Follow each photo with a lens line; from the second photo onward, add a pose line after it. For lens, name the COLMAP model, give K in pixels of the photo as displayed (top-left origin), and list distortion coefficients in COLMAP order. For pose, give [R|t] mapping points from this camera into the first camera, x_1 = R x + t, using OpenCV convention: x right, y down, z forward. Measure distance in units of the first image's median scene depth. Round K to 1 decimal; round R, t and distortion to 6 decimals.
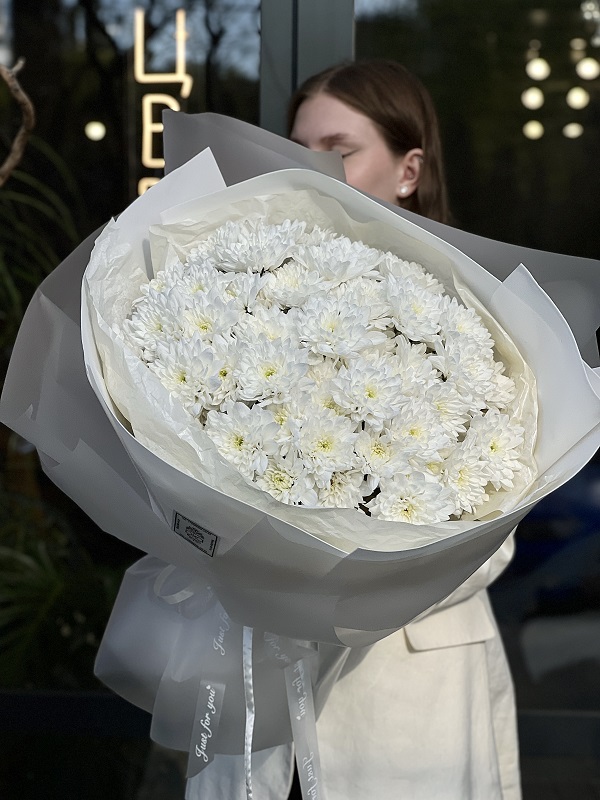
lens RADIAL K [[2198.1, 0, 244.3], [0, 2198.1, 435.0], [0, 0, 1]] dist [0.213687, 0.000000]
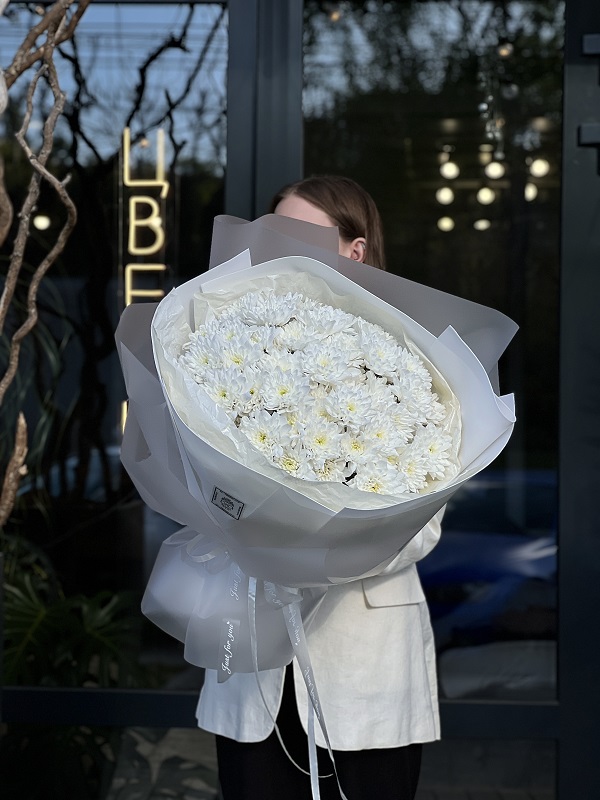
lens RADIAL K [[2198.1, 0, 297.0], [0, 2198.1, 406.6], [0, 0, 1]] dist [0.213687, 0.000000]
pose [[0.996950, 0.023859, 0.074308, -0.084929], [-0.019010, 0.997686, -0.065284, 0.074118], [-0.075694, 0.063672, 0.995096, -0.447873]]
